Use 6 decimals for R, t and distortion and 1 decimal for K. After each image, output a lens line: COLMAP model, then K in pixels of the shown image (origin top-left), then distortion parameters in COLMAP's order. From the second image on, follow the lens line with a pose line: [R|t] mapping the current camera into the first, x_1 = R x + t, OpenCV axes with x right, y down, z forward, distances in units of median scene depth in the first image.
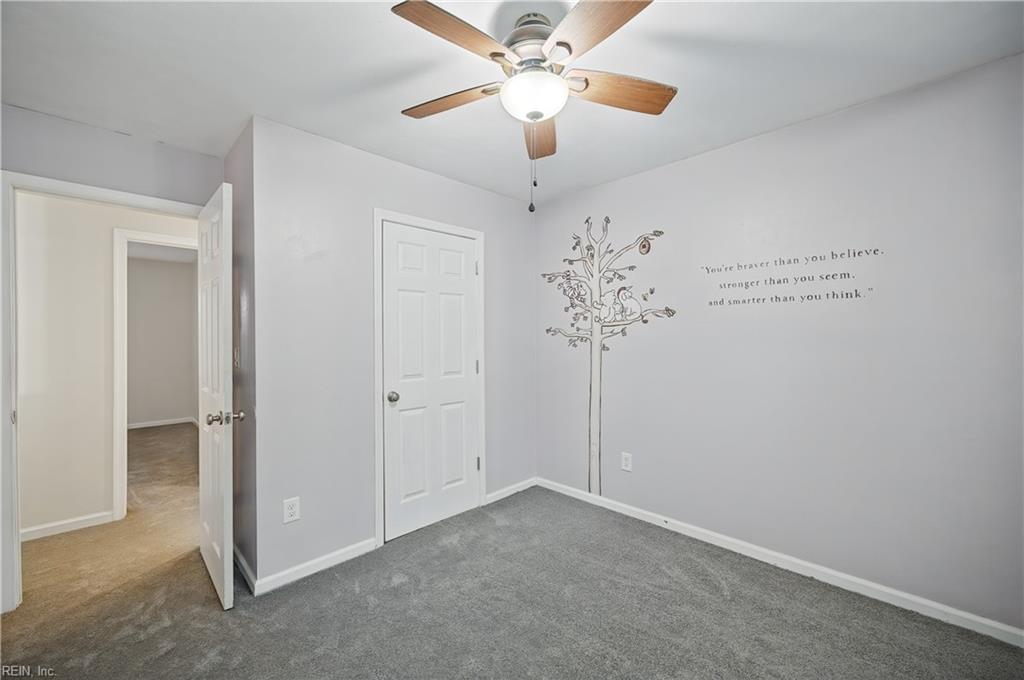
lens RADIAL K [[407.0, 0, 514.7], [0, 407.0, 339.8], [0, 0, 1]] dist [-0.001503, 0.000599]
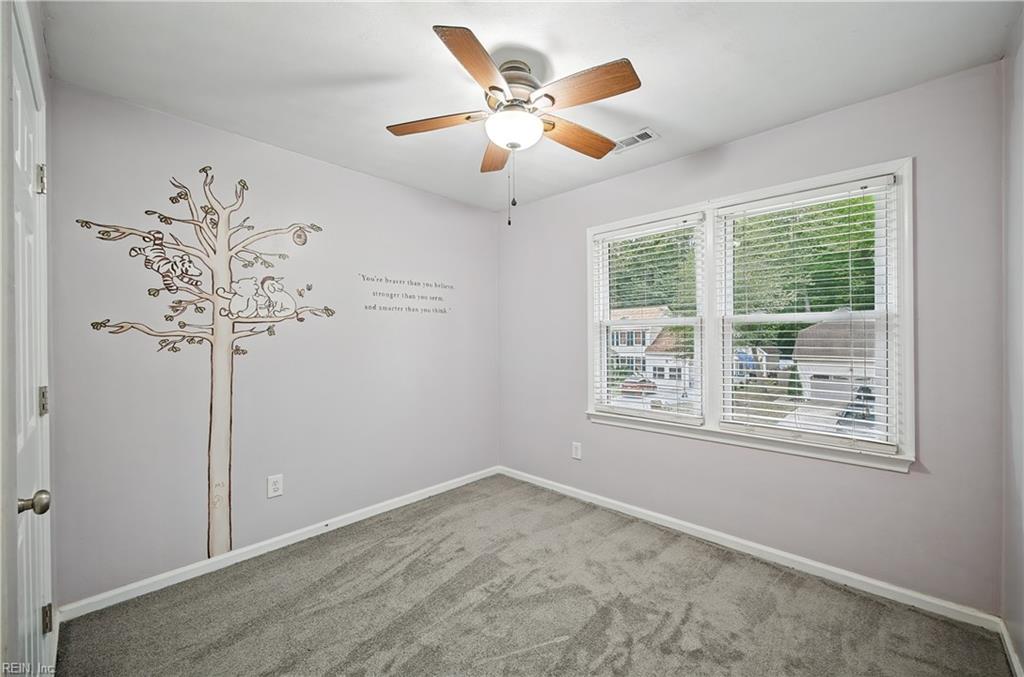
lens RADIAL K [[408.1, 0, 512.0], [0, 408.1, 338.5], [0, 0, 1]] dist [0.001372, 0.000022]
pose [[-0.018310, -0.001011, 0.999832, -0.548660], [0.008962, 0.999959, 0.001175, 0.000120], [-0.999792, 0.008982, -0.018301, 0.502015]]
